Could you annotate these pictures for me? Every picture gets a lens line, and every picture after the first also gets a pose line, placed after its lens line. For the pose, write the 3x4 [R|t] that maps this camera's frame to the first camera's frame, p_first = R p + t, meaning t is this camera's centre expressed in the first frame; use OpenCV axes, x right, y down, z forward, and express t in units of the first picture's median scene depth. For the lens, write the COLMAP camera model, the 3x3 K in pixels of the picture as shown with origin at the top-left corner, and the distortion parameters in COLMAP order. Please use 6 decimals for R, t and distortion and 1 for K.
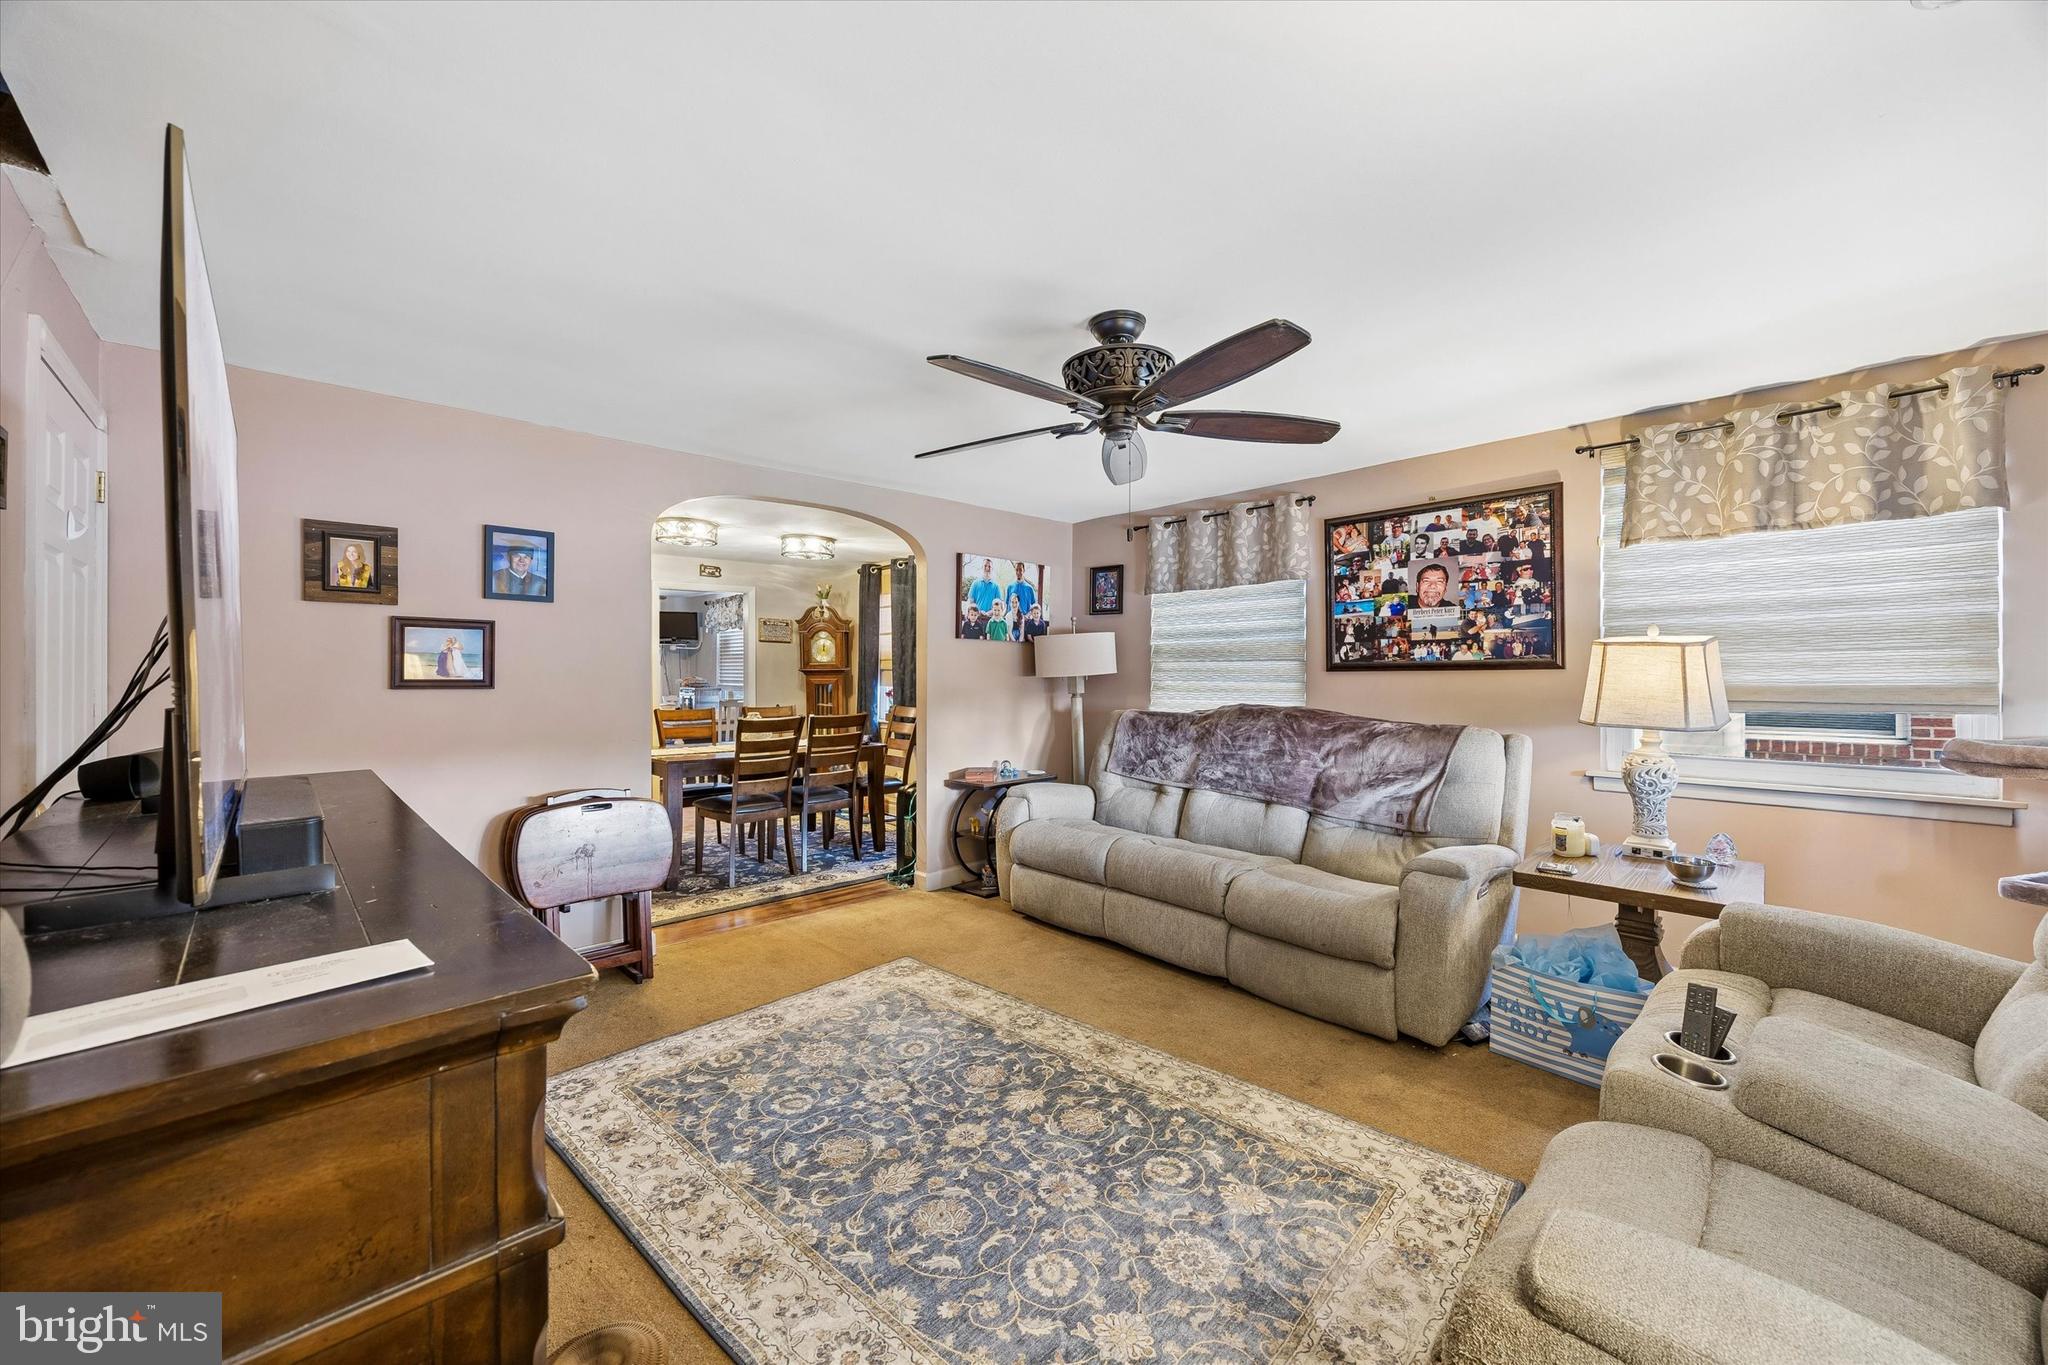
lens RADIAL K [[786.1, 0, 1022.2], [0, 786.1, 682.7], [0, 0, 1]] dist [-0.004055, -0.000061]
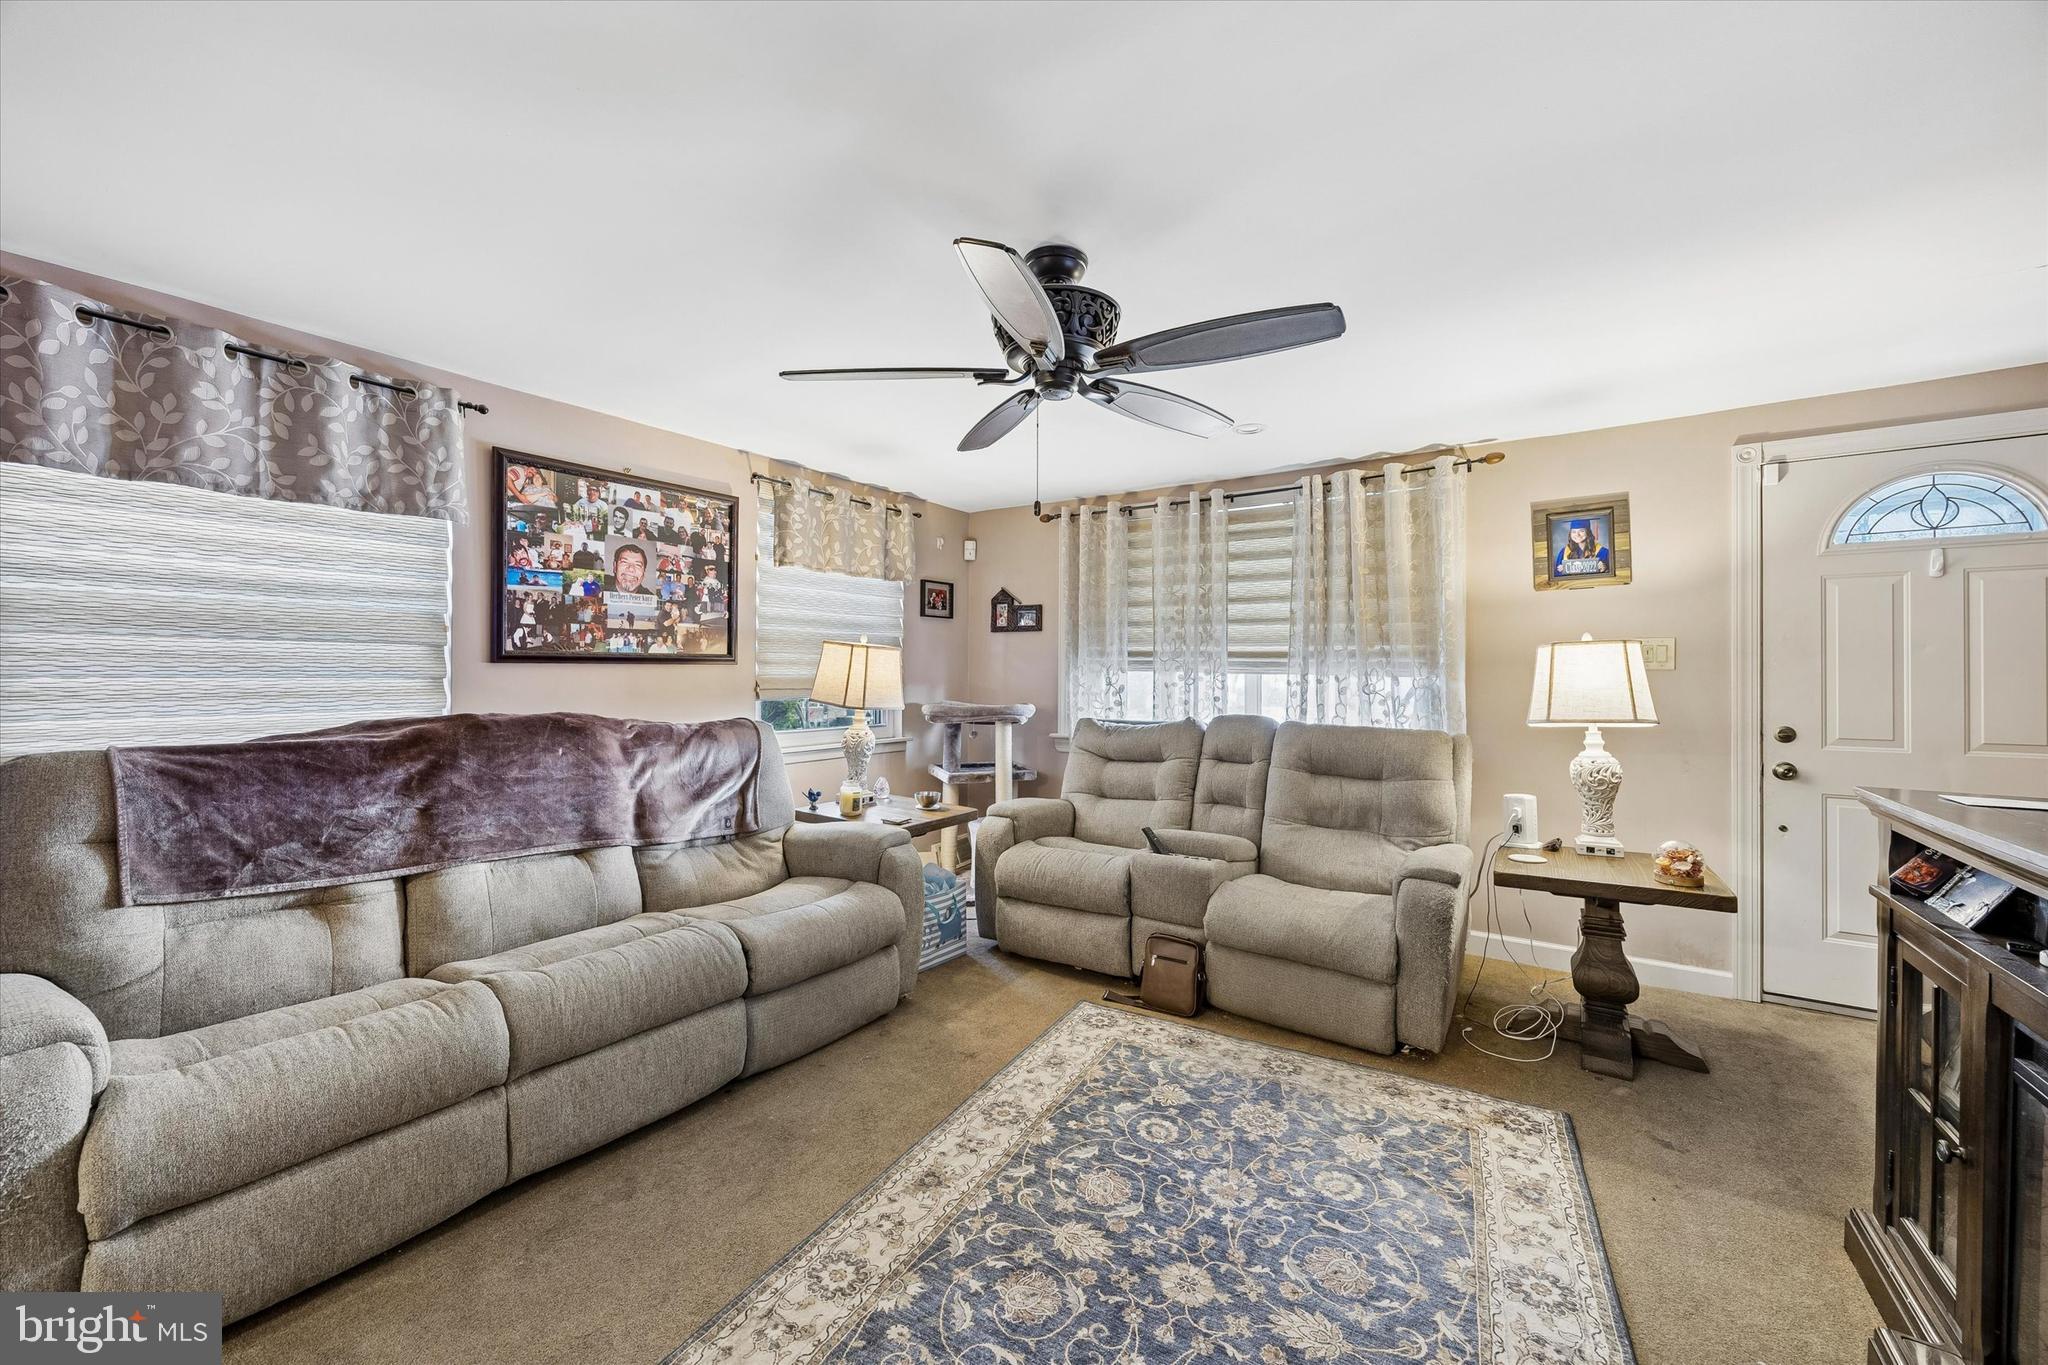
lens RADIAL K [[786.1, 0, 1024.1], [0, 786.1, 673.4], [0, 0, 1]] dist [-0.004055, -0.000061]
pose [[-0.218302, -0.000573, 0.975881, -0.459316], [0.004305, 0.999990, 0.001550, -0.004074], [-0.975872, 0.004539, -0.218297, 0.786988]]
